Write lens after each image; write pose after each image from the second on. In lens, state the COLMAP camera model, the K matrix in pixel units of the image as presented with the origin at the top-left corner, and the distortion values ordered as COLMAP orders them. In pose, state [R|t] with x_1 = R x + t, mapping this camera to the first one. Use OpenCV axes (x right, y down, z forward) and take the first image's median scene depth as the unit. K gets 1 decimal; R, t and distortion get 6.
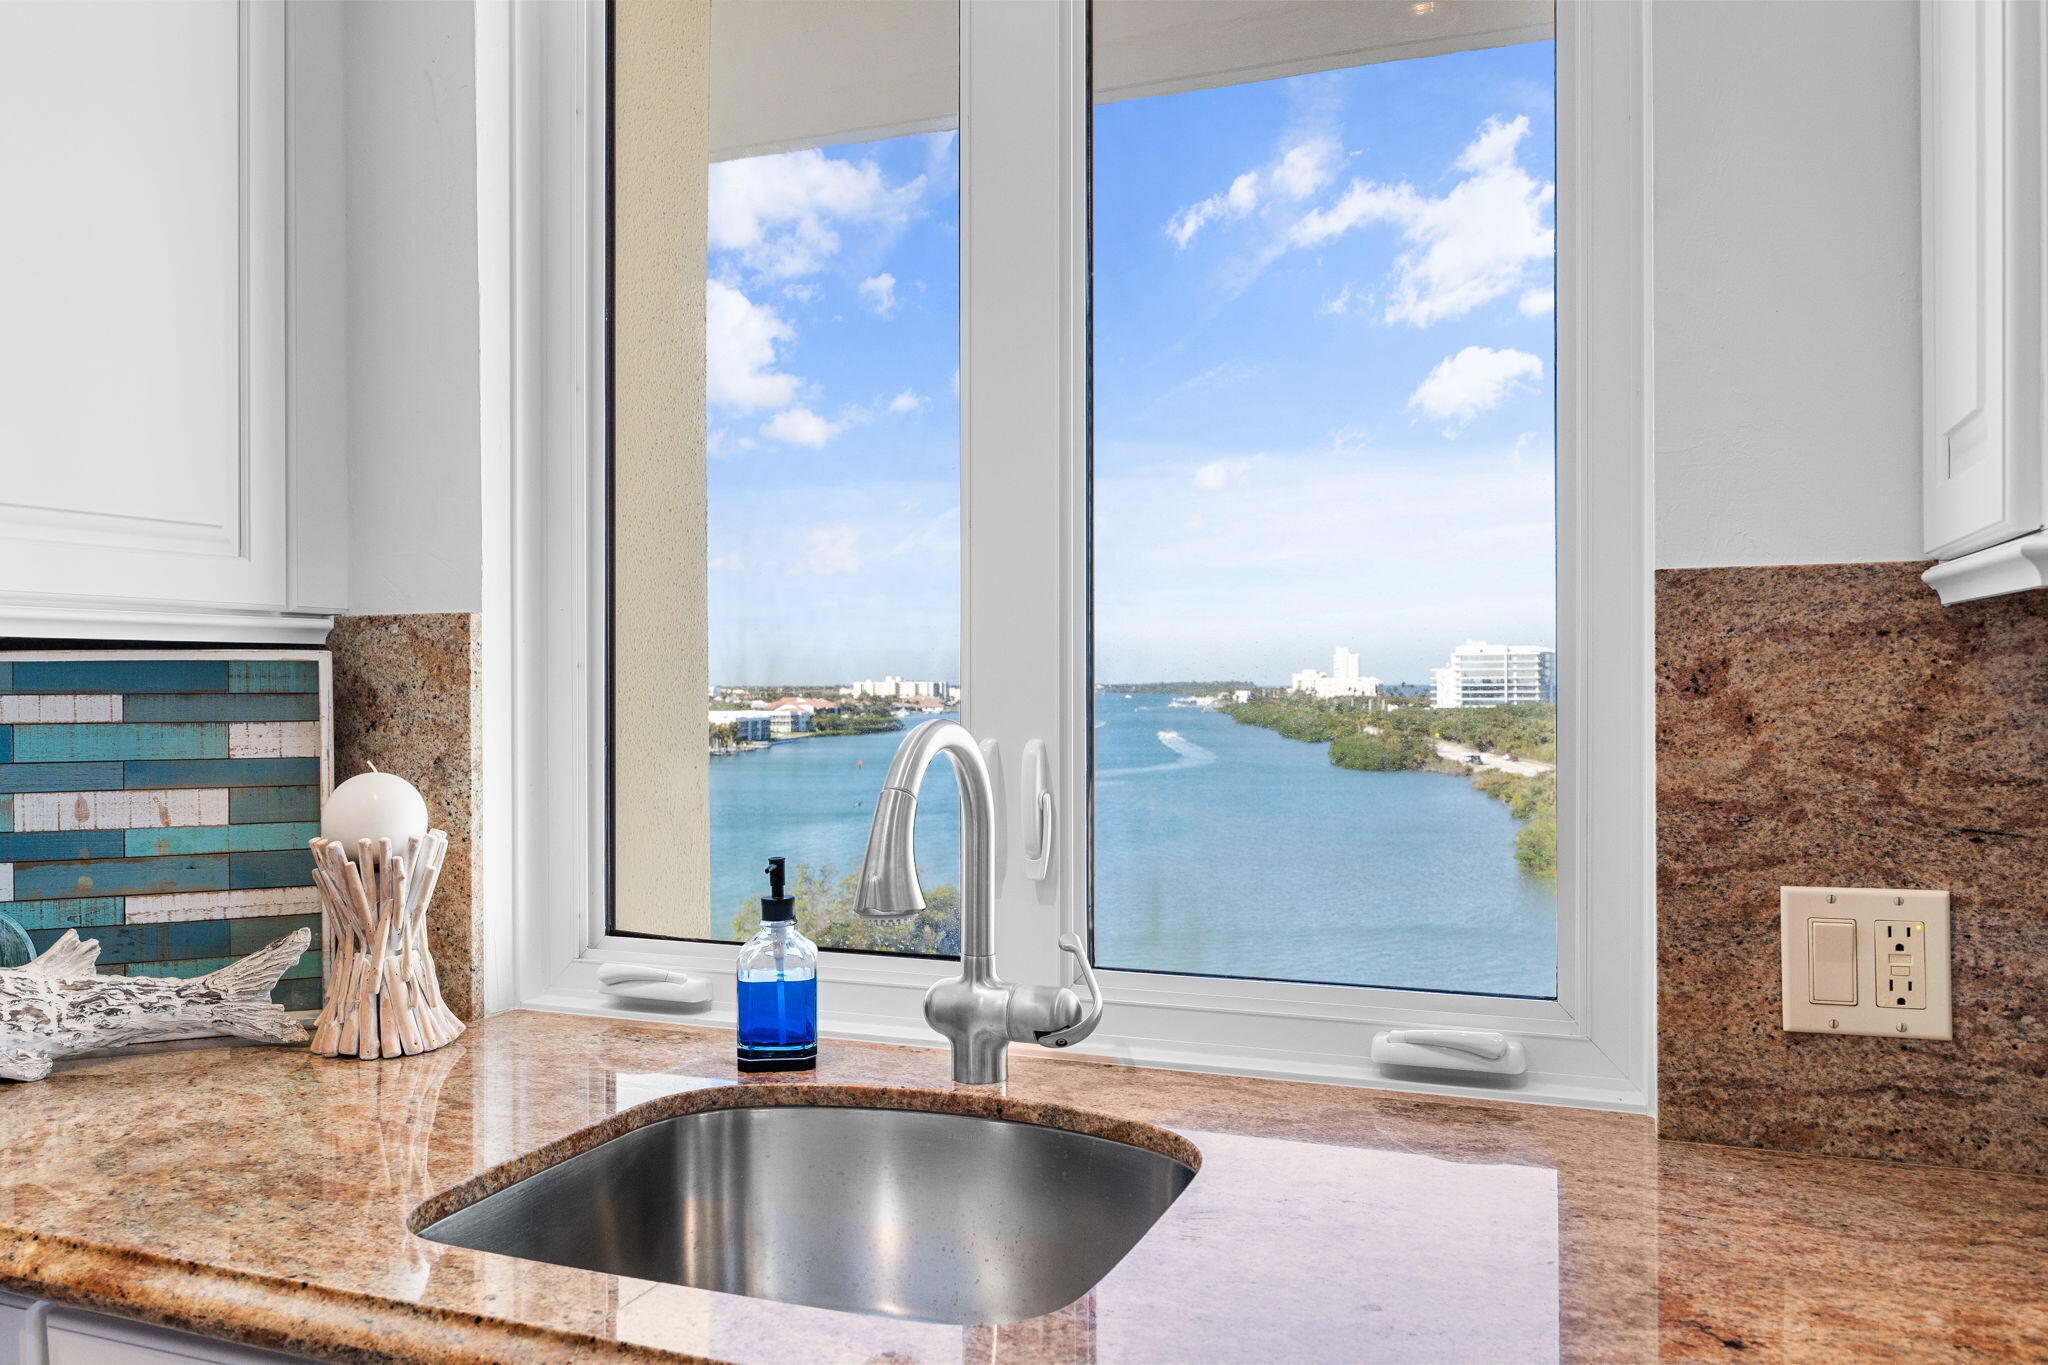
lens RADIAL K [[1501.2, 0, 1028.9], [0, 1501.2, 682.4], [0, 0, 1]] dist [-0.006422, -0.001140]
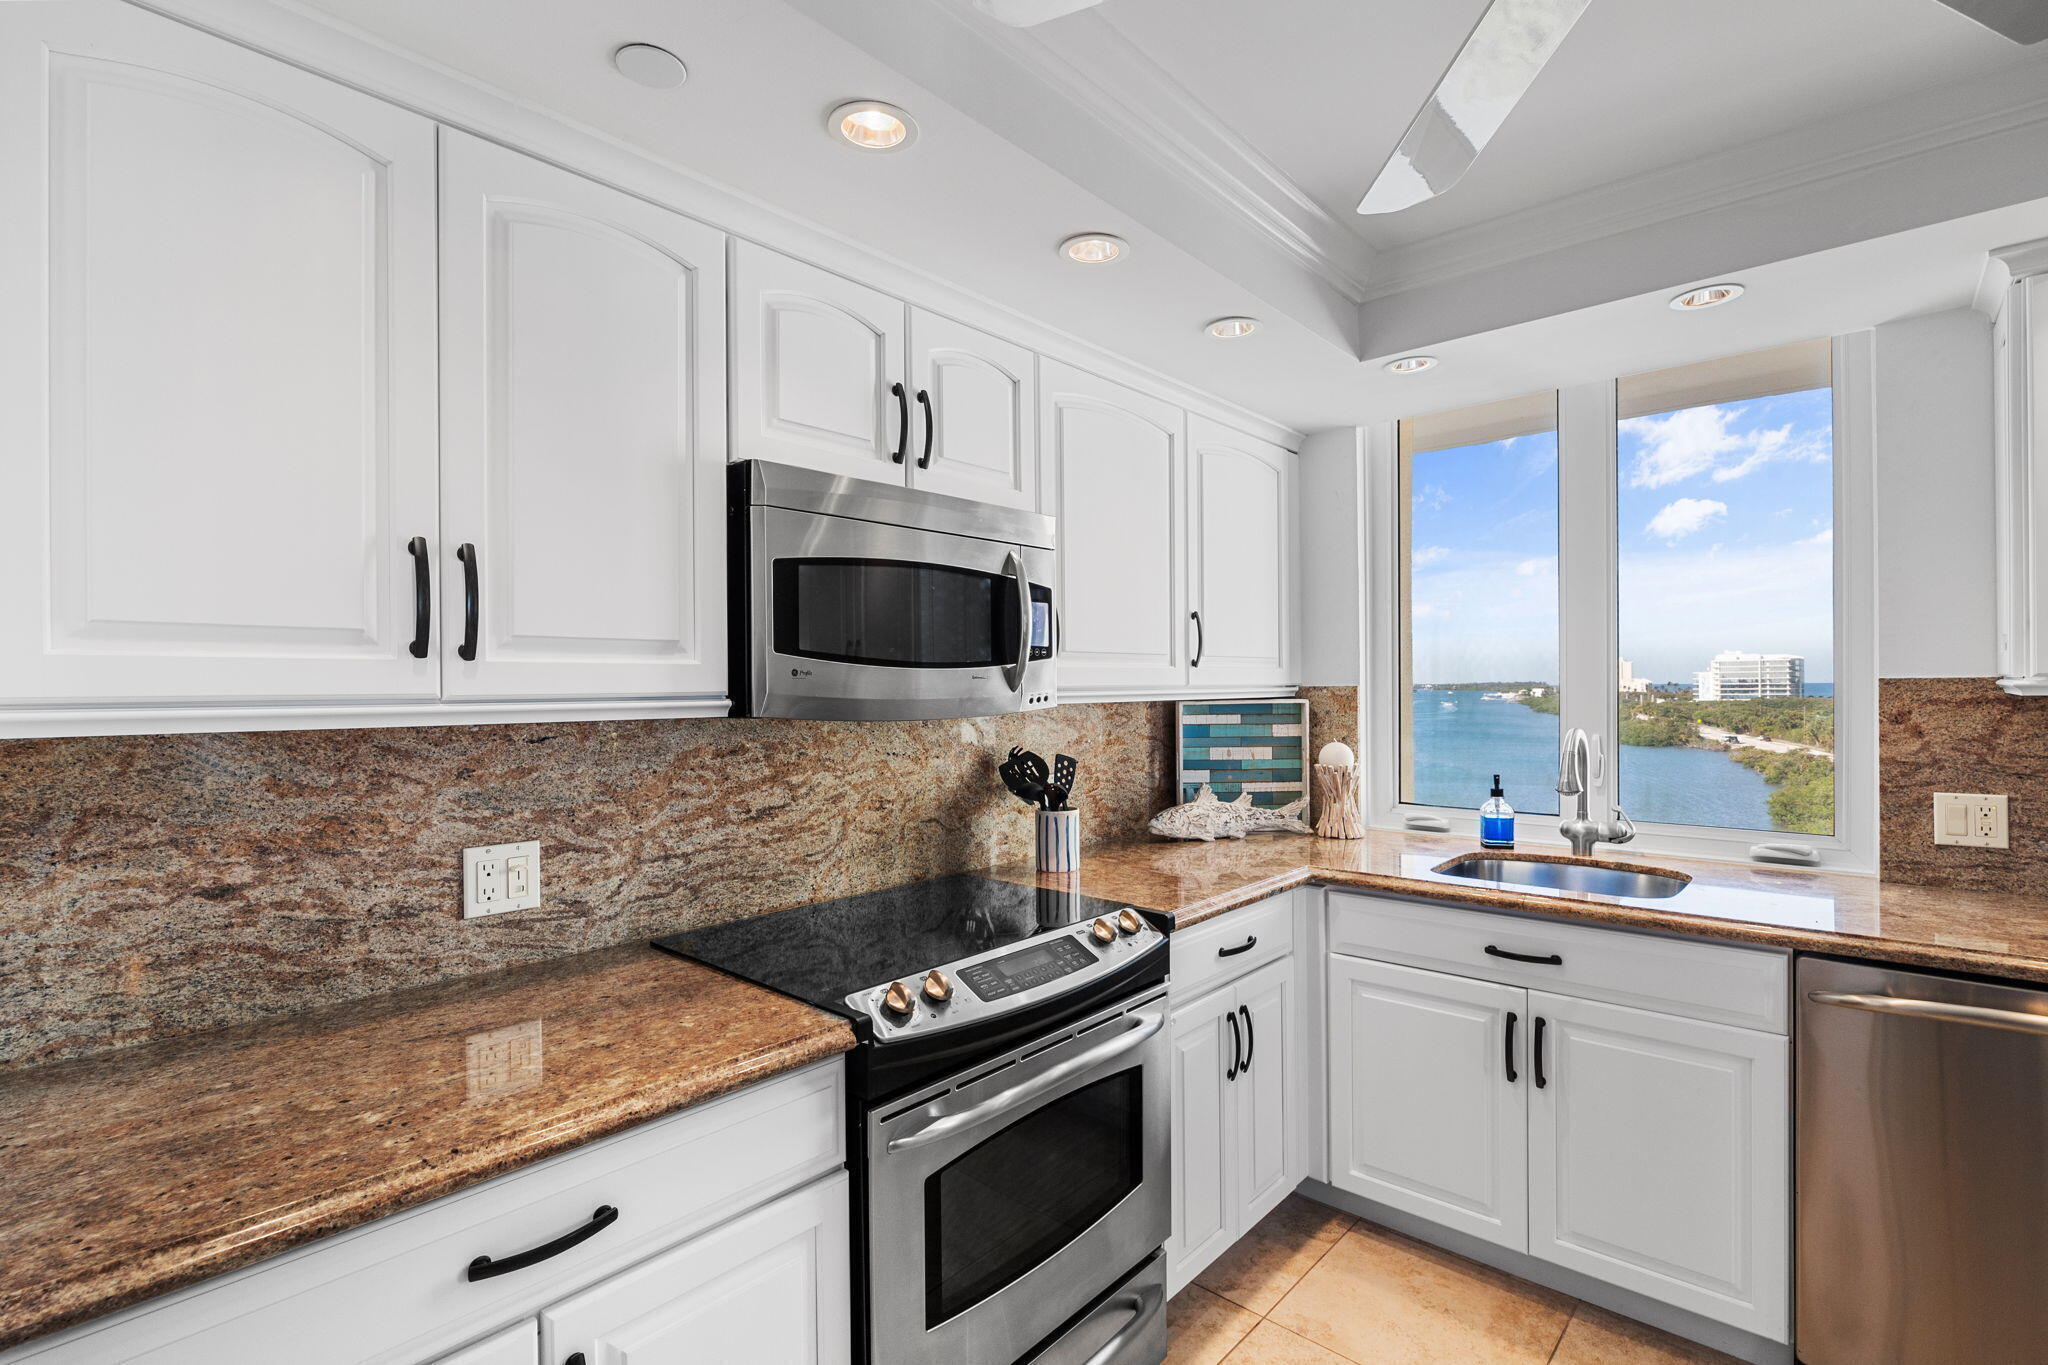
lens RADIAL K [[943.4, 0, 1019.7], [0, 943.4, 688.7], [0, 0, 1]] dist [-0.014250, 0.000865]
pose [[0.935510, -0.002148, -0.353295, -0.344971], [0.004046, 0.999981, 0.004633, -0.052322], [0.353278, -0.005763, 0.935501, -0.882374]]
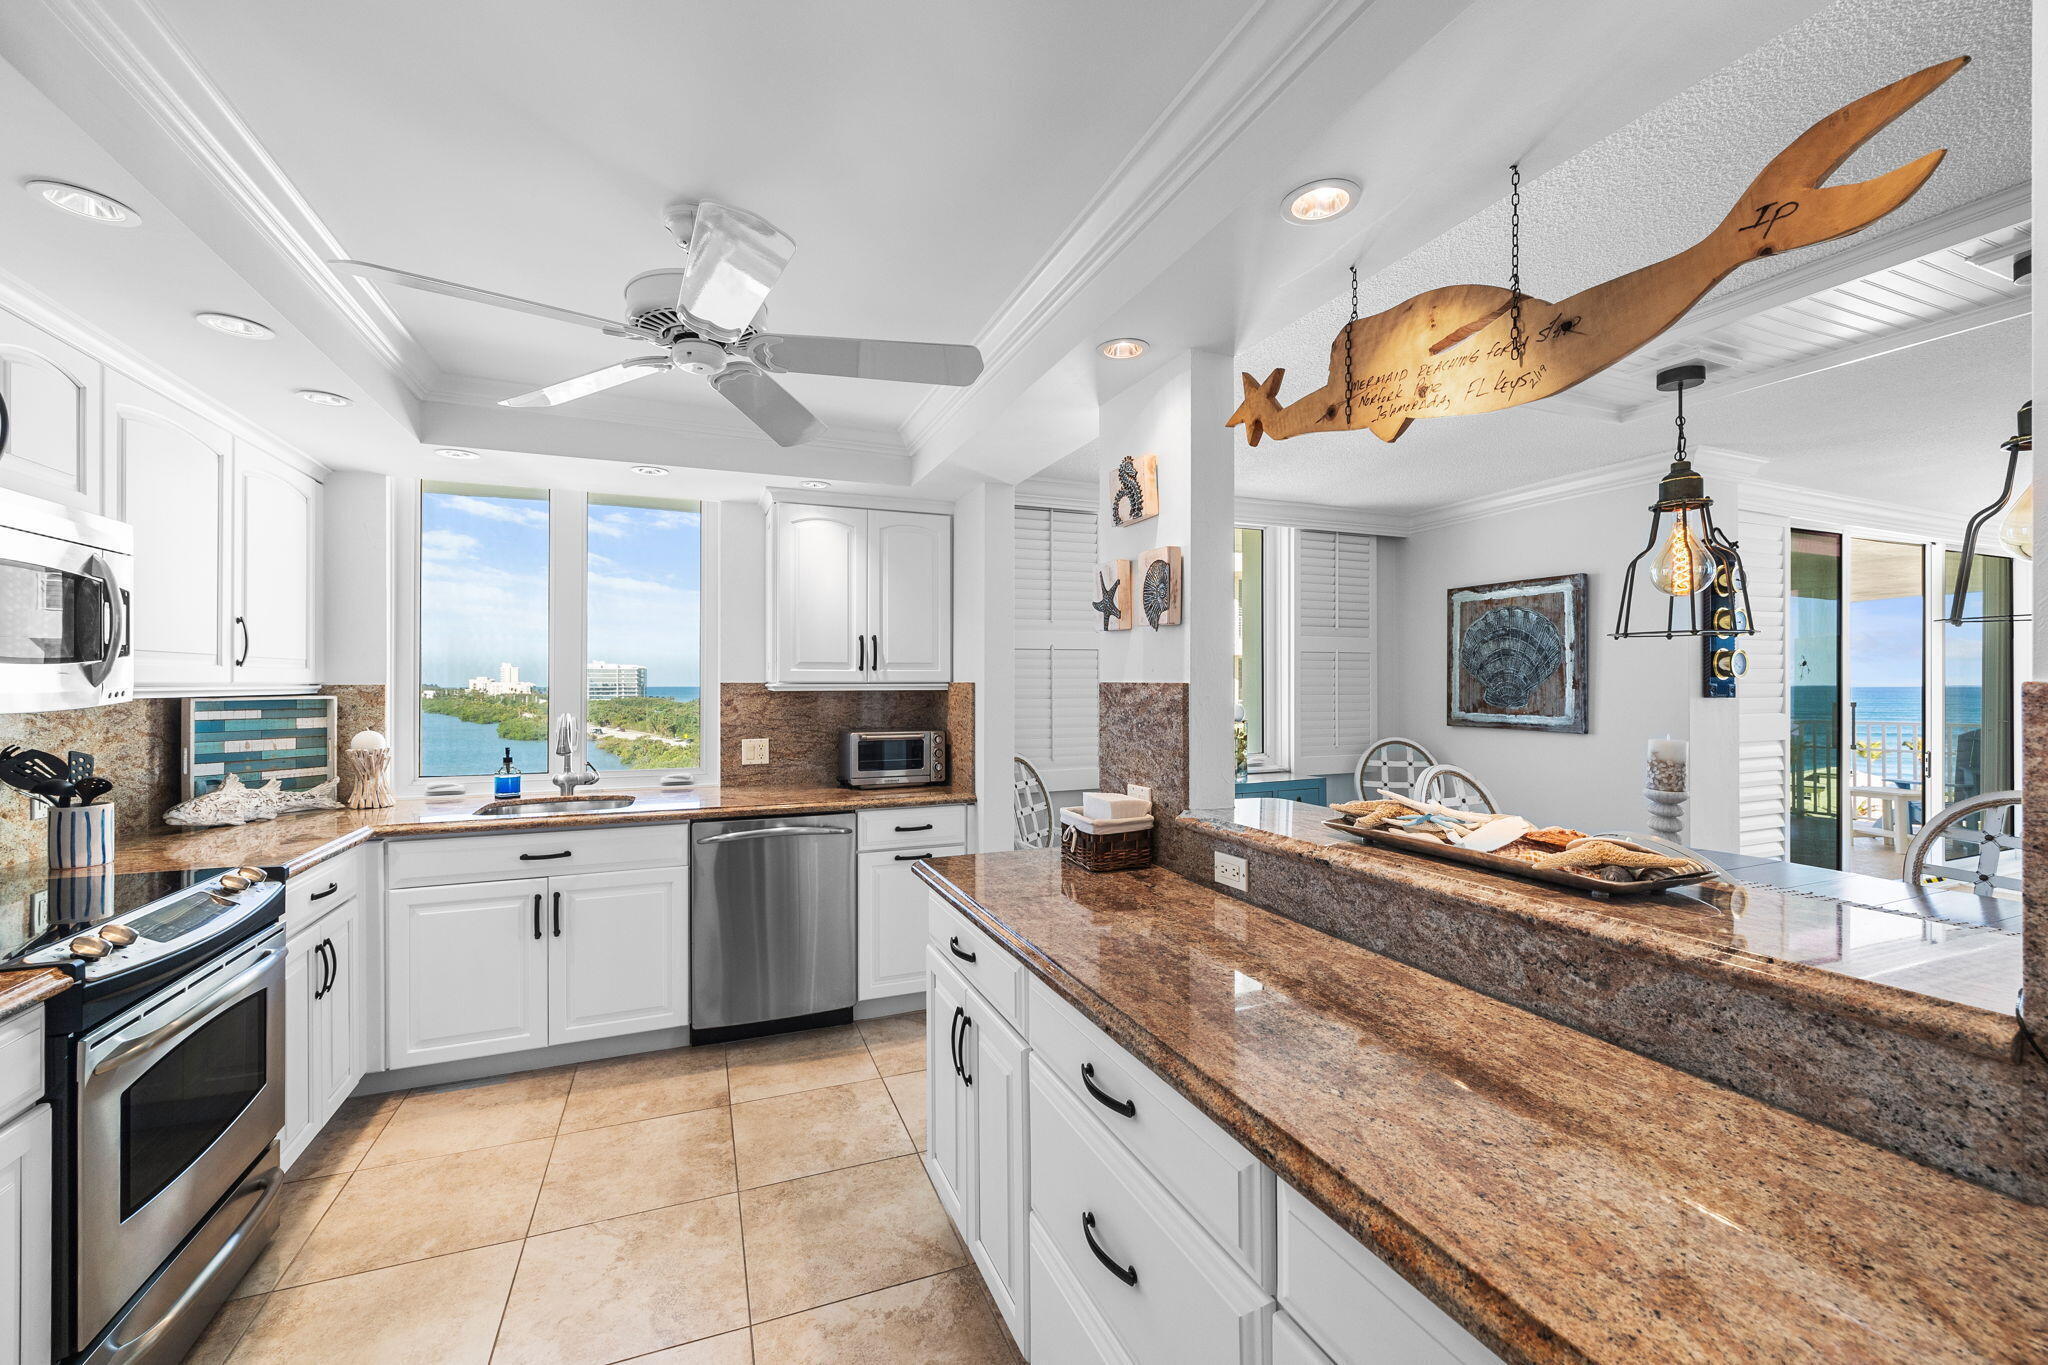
lens RADIAL K [[830.6, 0, 1029.6], [0, 830.6, 684.6], [0, 0, 1]] dist [0.000434, -0.000142]
pose [[0.718031, 0.004562, 0.695996, -0.645781], [-0.003715, 0.999989, -0.002723, -0.047405], [-0.696001, -0.000630, 0.718040, -1.437321]]
